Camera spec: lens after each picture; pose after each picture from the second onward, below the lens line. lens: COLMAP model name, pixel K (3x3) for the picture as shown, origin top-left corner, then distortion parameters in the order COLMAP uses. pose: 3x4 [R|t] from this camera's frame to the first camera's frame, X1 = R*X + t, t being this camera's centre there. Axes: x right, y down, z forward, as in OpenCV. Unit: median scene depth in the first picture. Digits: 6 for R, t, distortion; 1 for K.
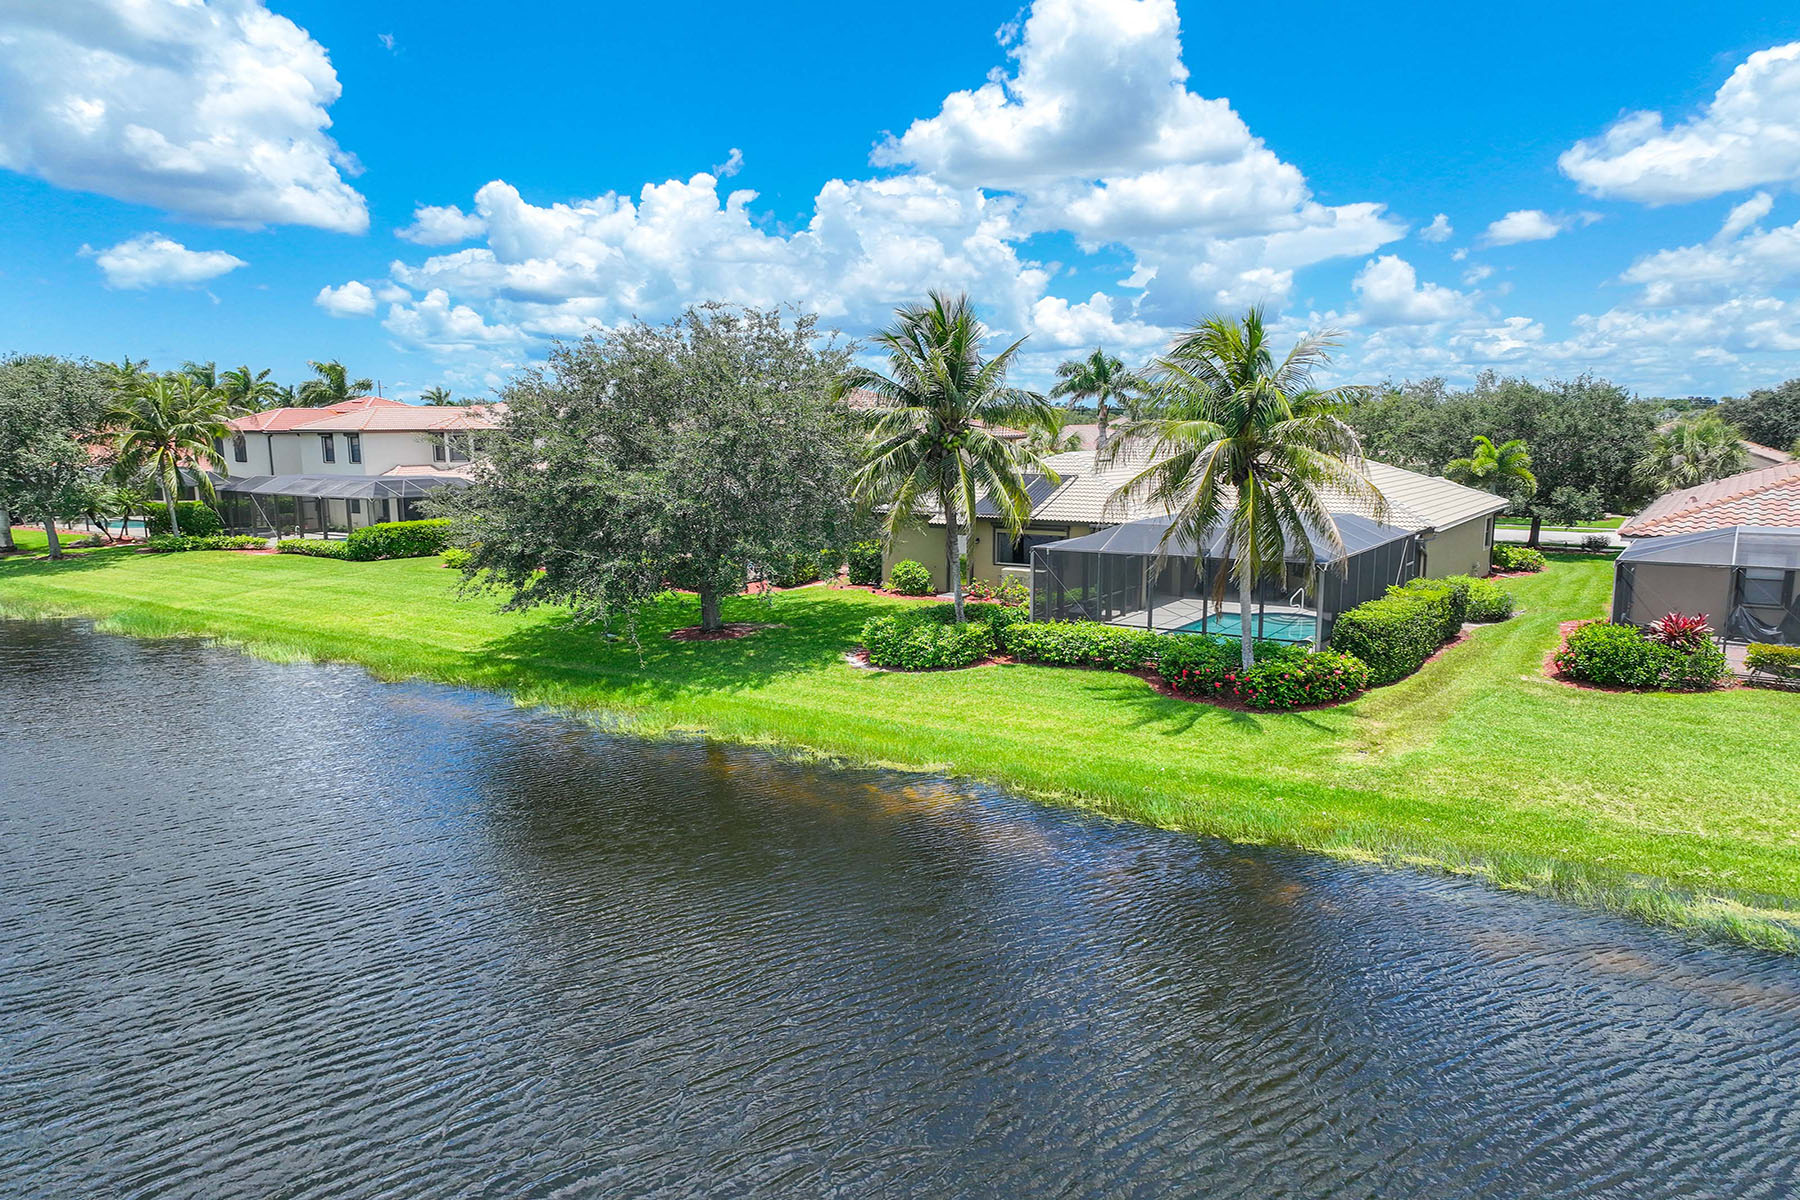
lens RADIAL K [[1241.3, 0, 900.0], [0, 1241.3, 600.0], [0, 0, 1]] dist [0.007404, -0.001218]
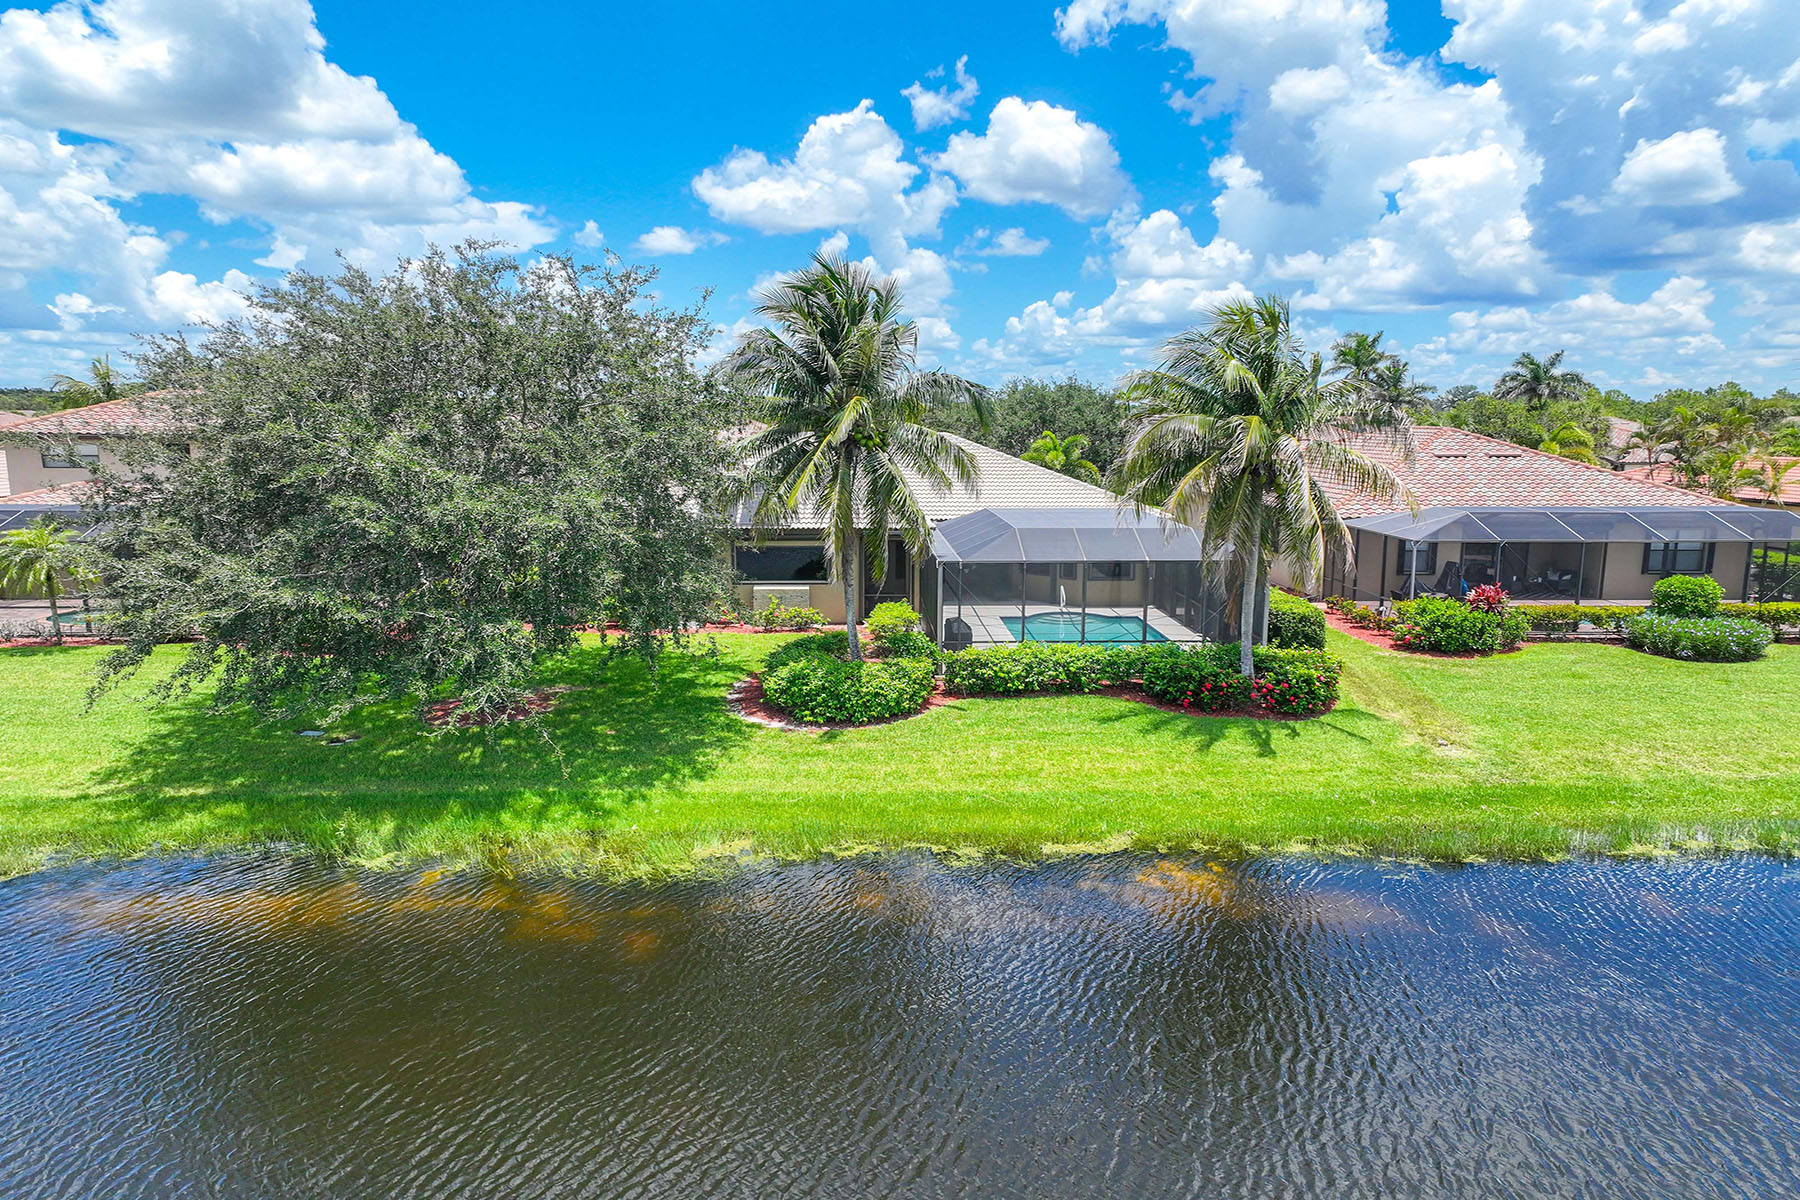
lens RADIAL K [[1268.8, 0, 900.7], [0, 1268.8, 541.5], [0, 0, 1]] dist [0.008643, 0.041925]
pose [[0.808135, -0.050599, 0.586820, -0.448894], [0.077148, 0.996813, -0.020293, -0.041612], [-0.583923, 0.061671, 0.809463, 0.331190]]
